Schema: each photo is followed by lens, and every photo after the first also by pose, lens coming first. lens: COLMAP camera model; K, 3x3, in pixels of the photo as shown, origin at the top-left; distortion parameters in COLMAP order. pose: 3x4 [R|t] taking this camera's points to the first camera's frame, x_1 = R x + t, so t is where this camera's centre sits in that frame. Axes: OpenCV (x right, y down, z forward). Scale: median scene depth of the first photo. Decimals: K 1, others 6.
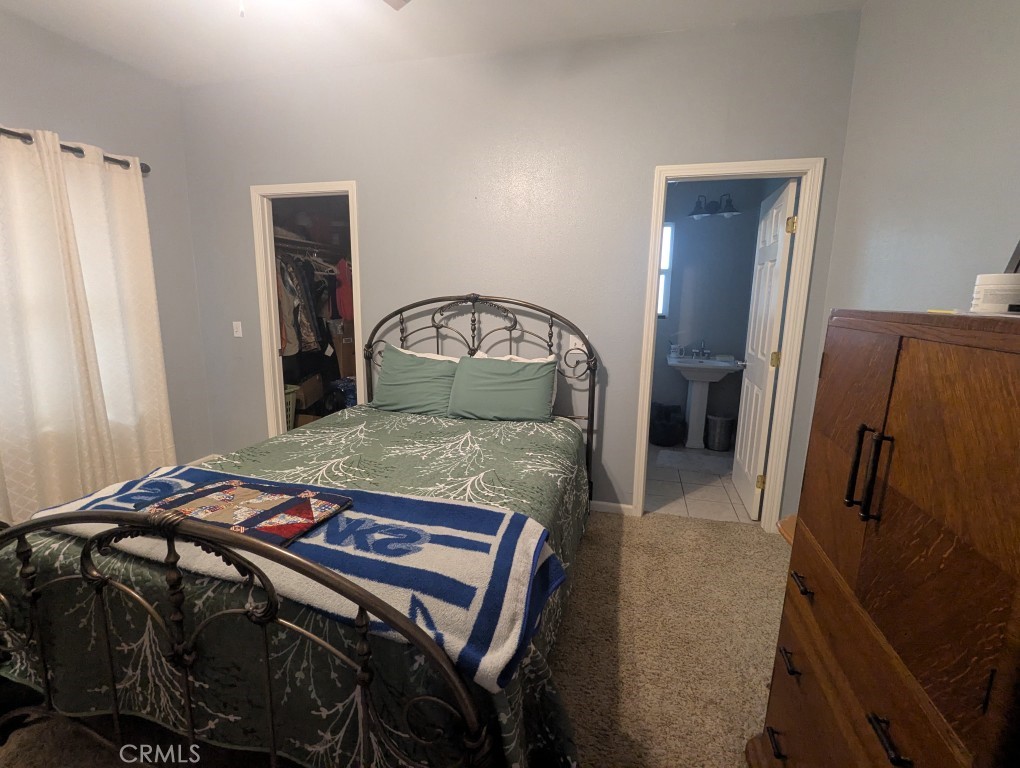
lens RADIAL K [[485.5, 0, 506.0], [0, 485.5, 384.6], [0, 0, 1]] dist [-0.000554, 0.000743]
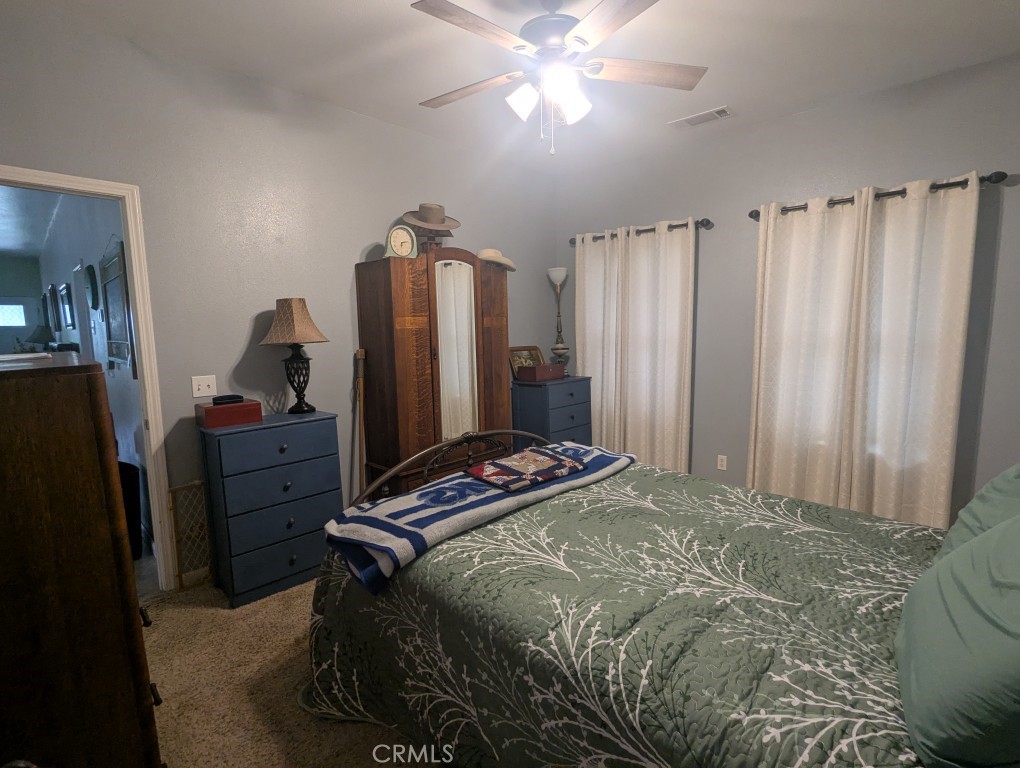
lens RADIAL K [[485.5, 0, 507.7], [0, 485.5, 382.5], [0, 0, 1]] dist [-0.000554, 0.000743]
pose [[-0.492573, 0.099142, -0.864605, 0.541096], [-0.152917, 0.968173, 0.198136, -0.205111], [0.856731, 0.229809, -0.461736, 1.031841]]
